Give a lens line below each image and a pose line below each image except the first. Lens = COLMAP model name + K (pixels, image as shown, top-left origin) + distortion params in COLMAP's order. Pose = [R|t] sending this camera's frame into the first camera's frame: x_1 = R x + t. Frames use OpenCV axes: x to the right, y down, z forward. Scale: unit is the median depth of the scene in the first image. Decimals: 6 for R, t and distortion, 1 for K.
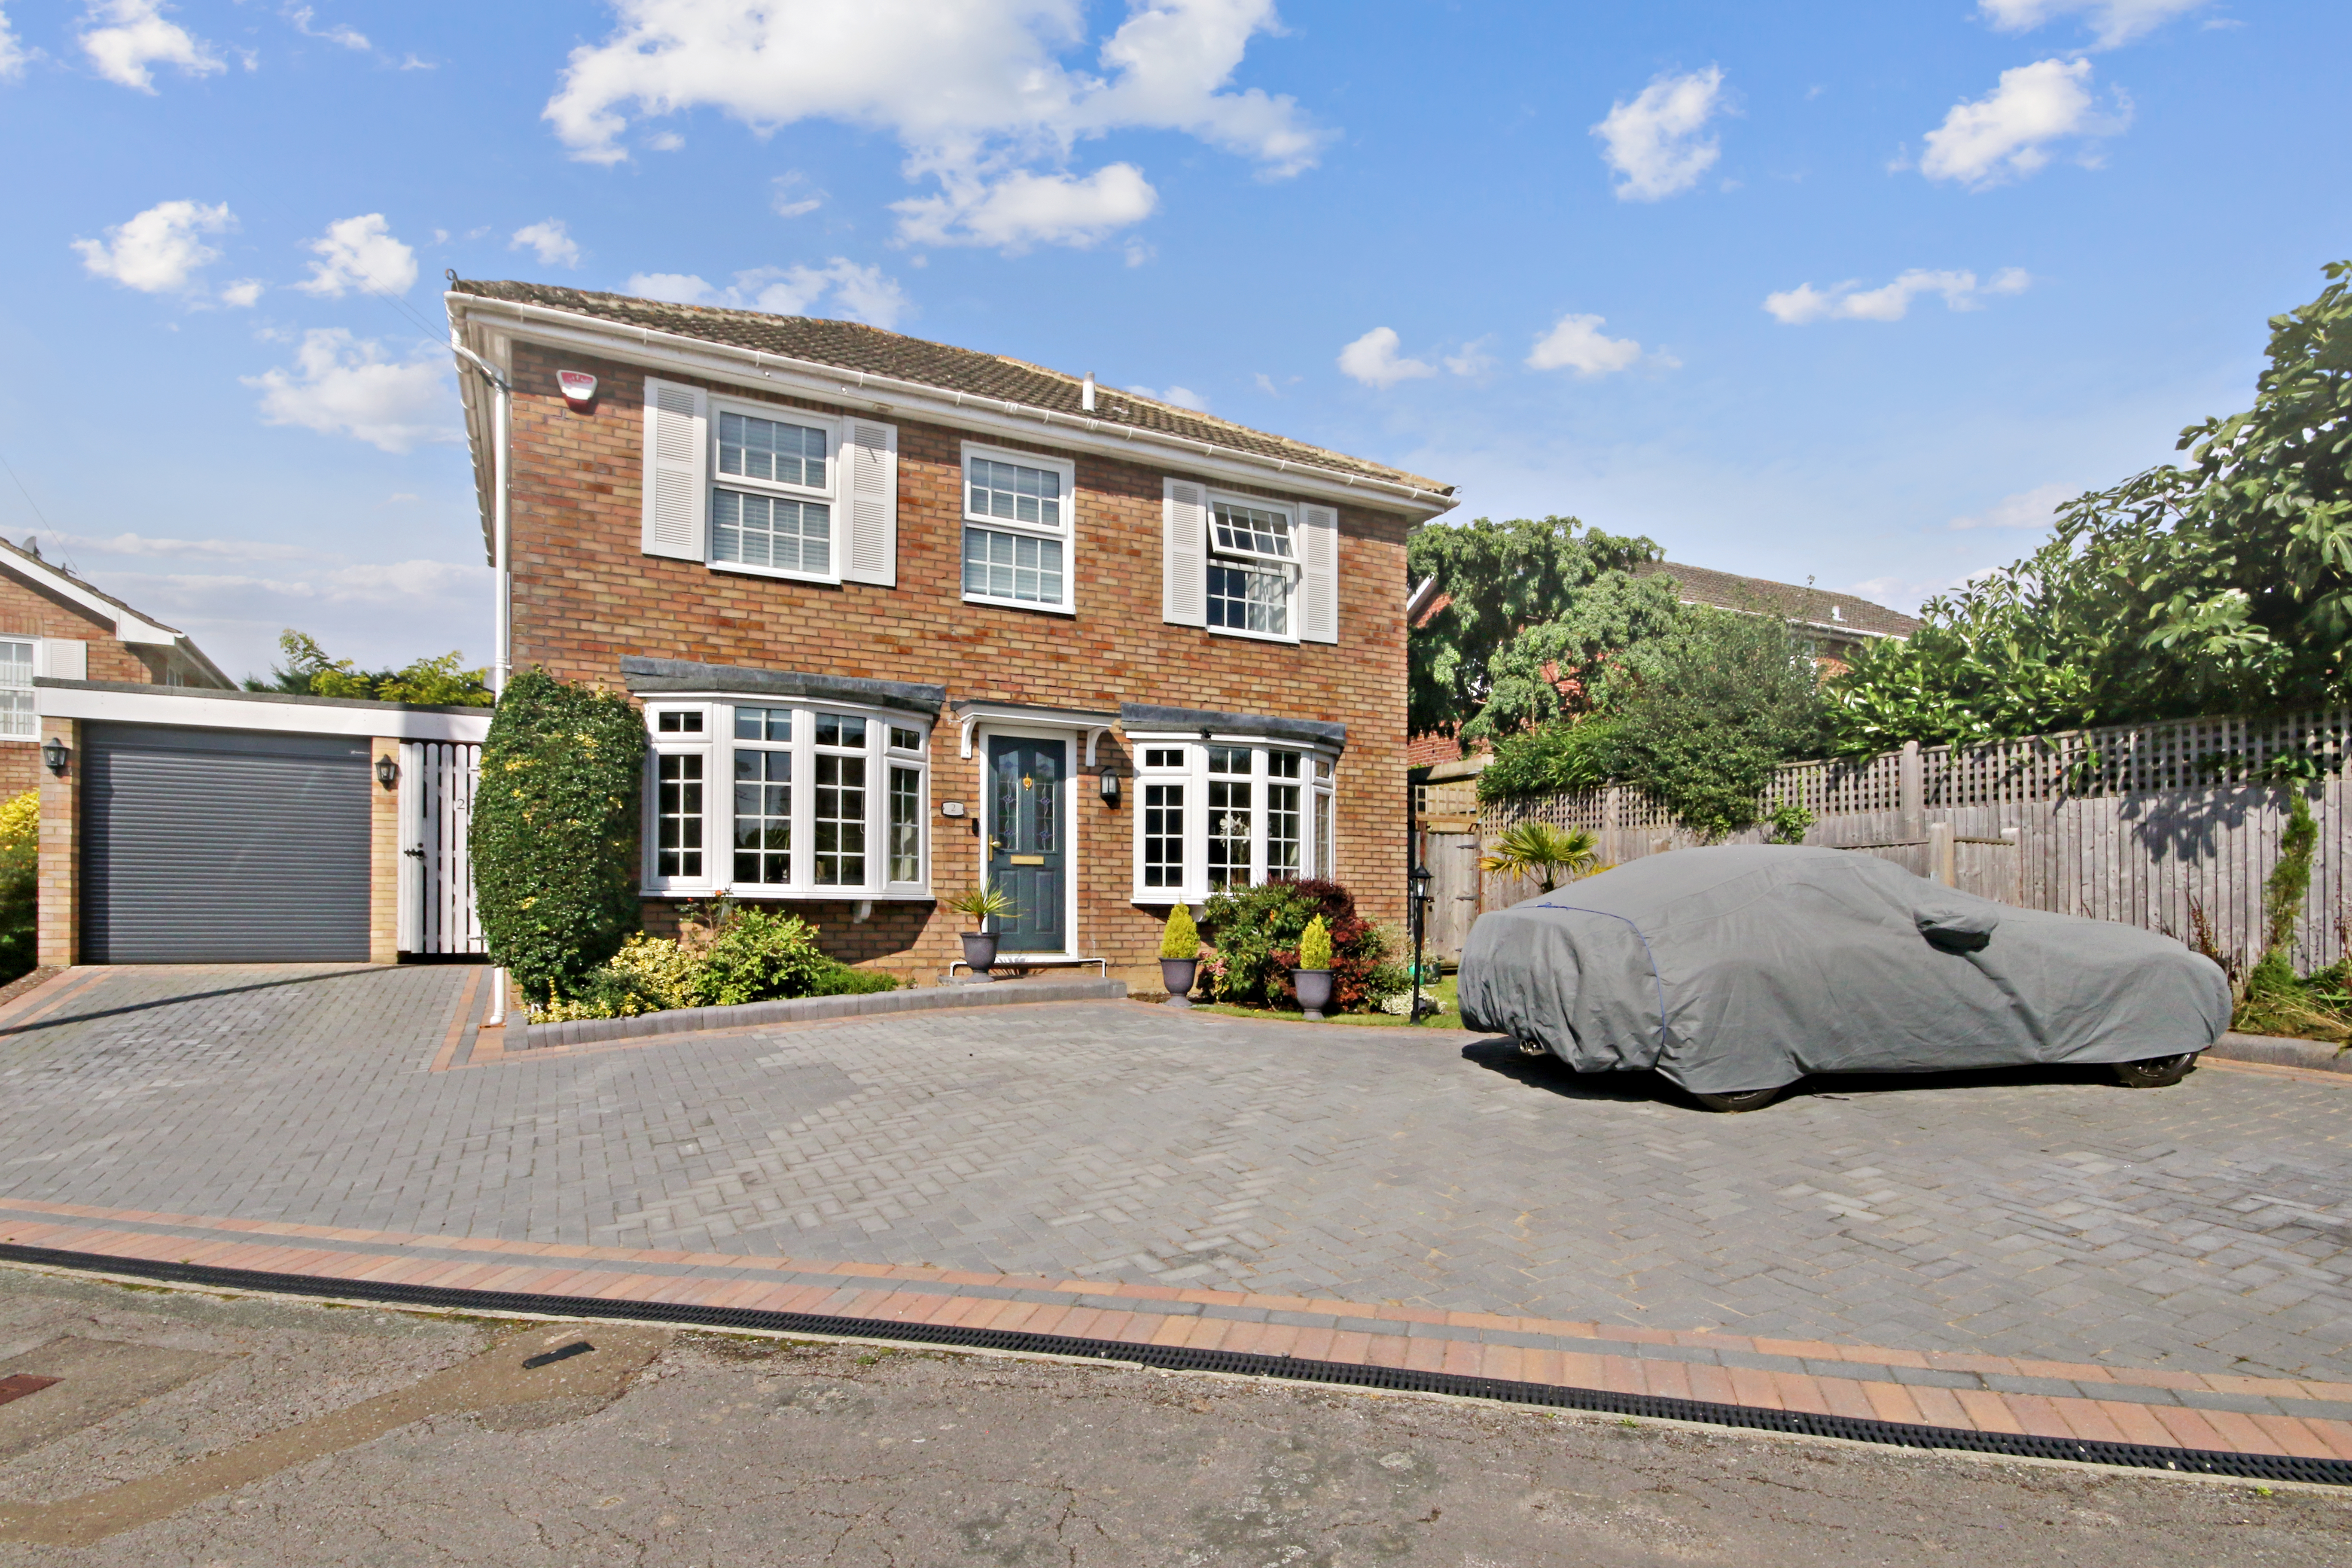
lens RADIAL K [[832.7, 0, 1174.5], [0, 832.7, 887.9], [0, 0, 1]] dist [0.000212, -0.000020]
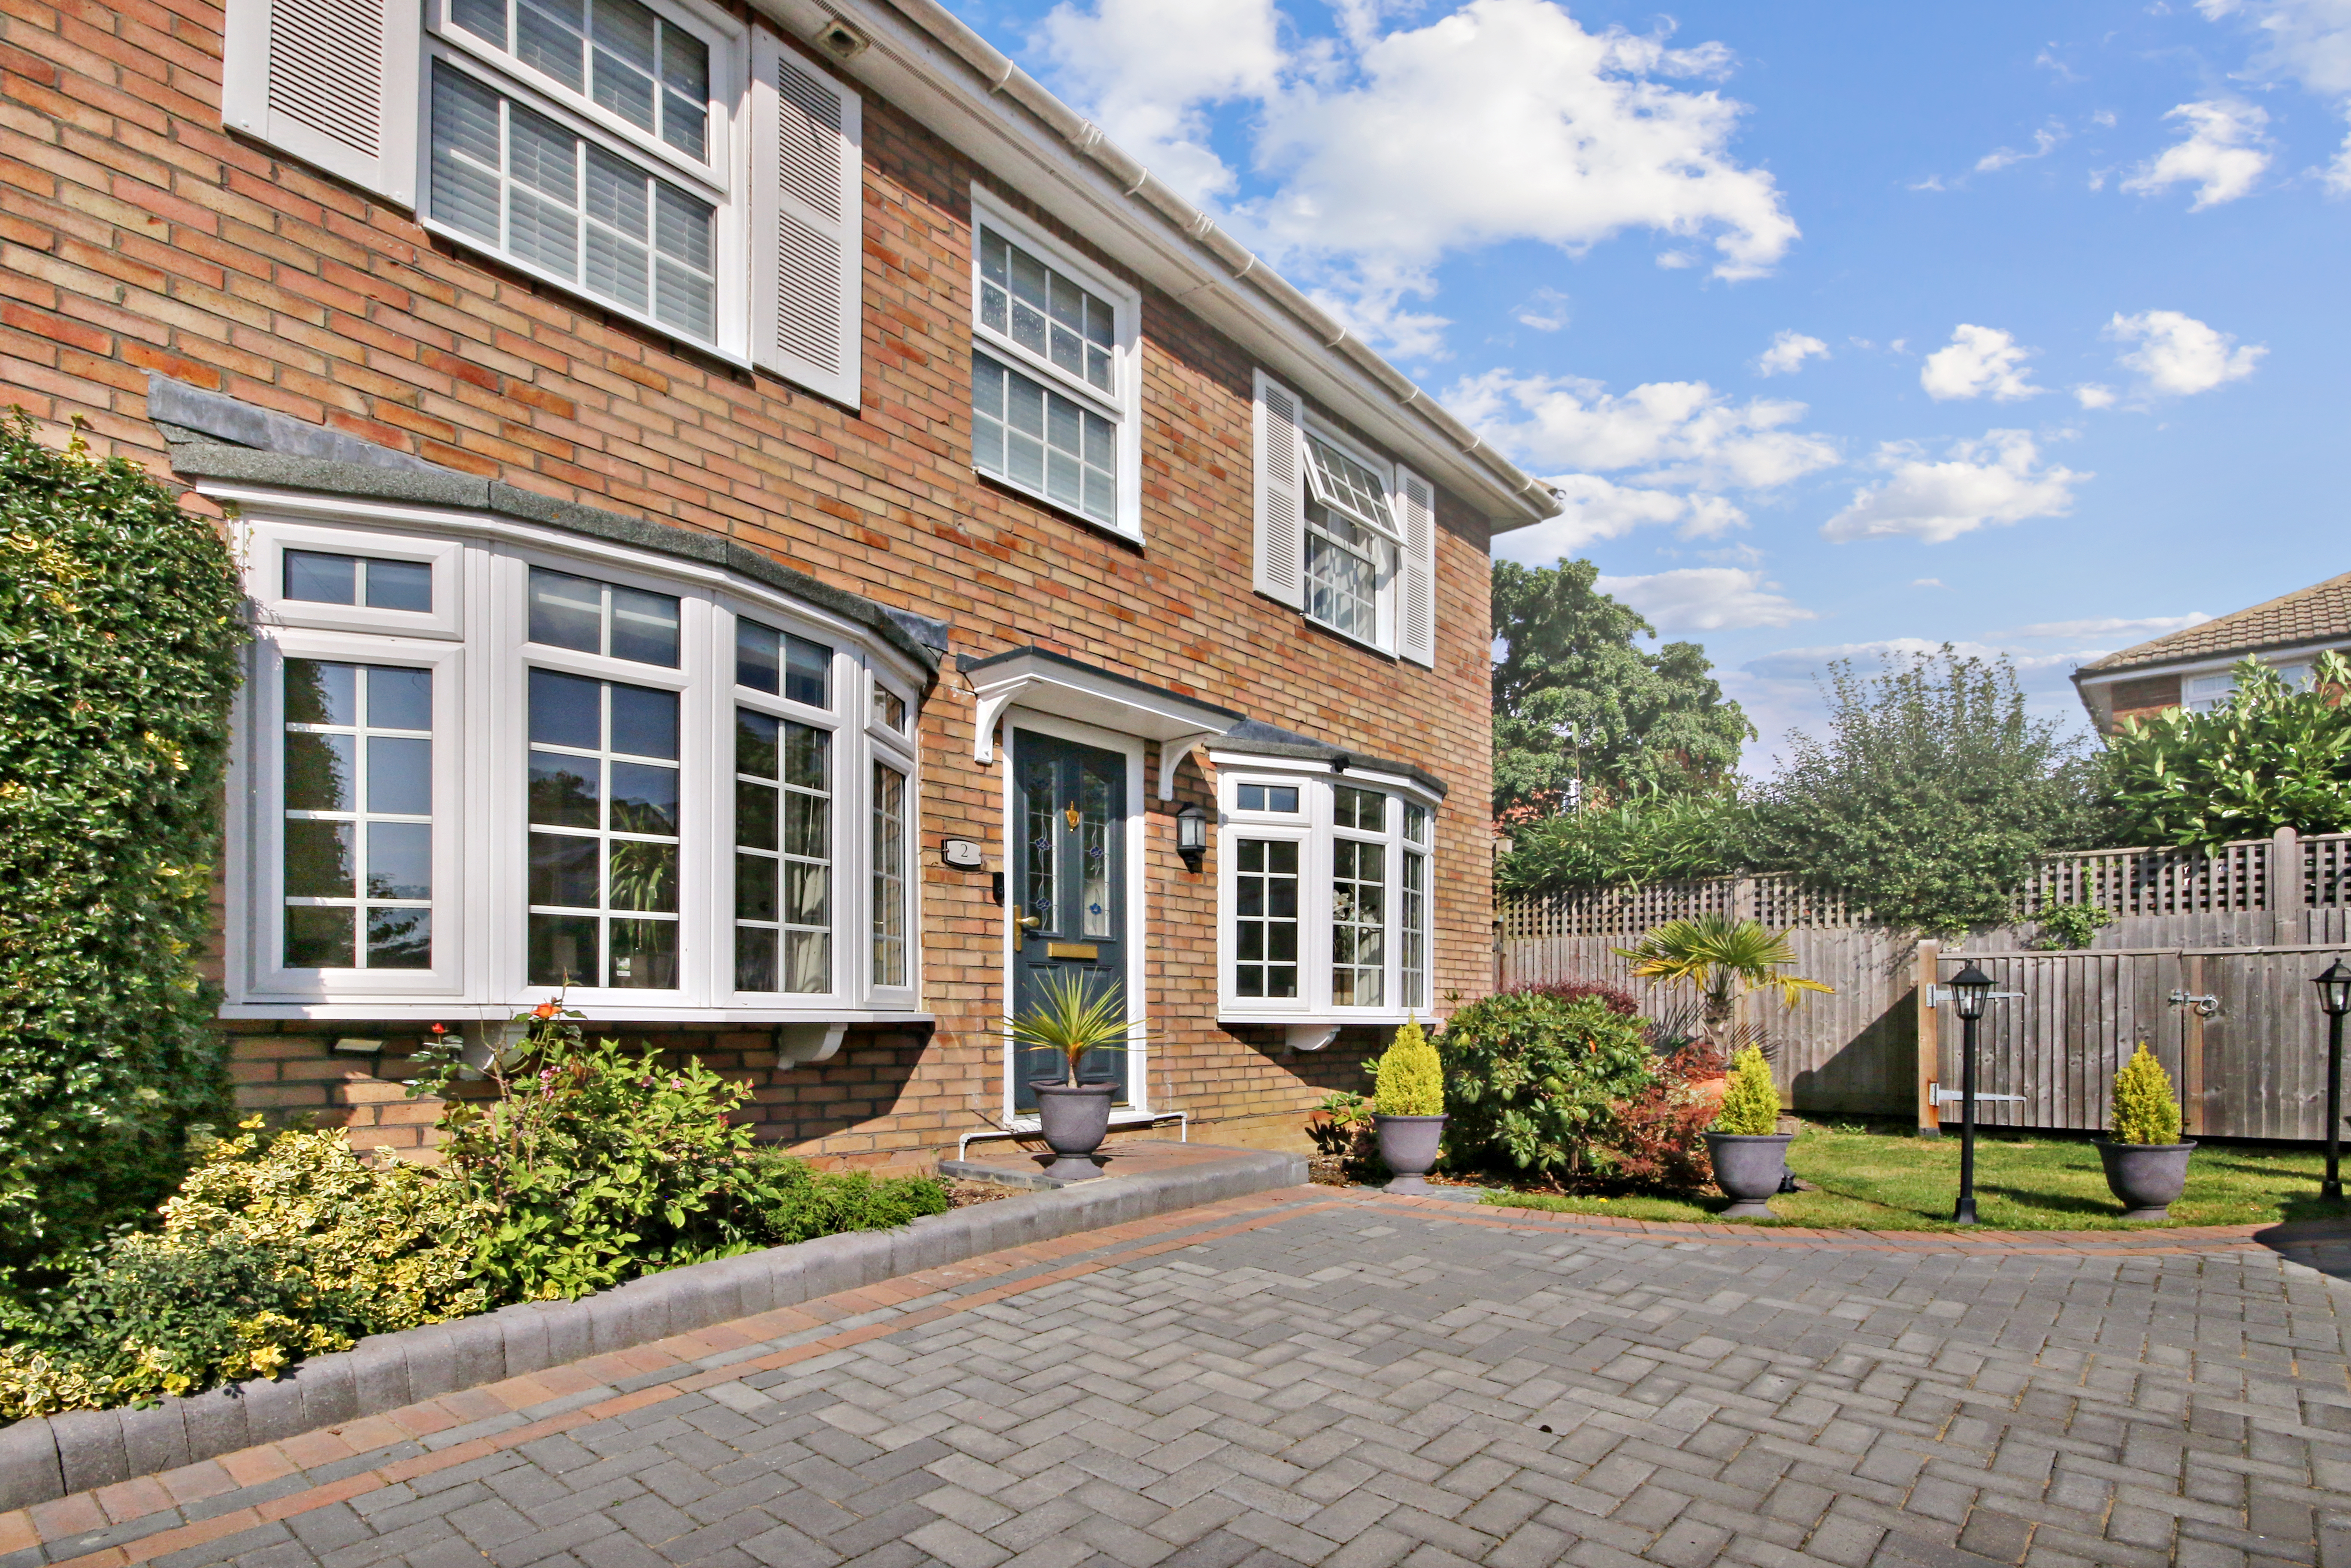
lens RADIAL K [[866.7, 0, 1179.2], [0, 866.7, 997.9], [0, 0, 1]] dist [0.006983, -0.001889]
pose [[0.929931, 0.002897, 0.367723, -0.343117], [-0.004156, 0.999988, 0.002631, -0.002265], [-0.367711, -0.003975, 0.929932, 0.421312]]
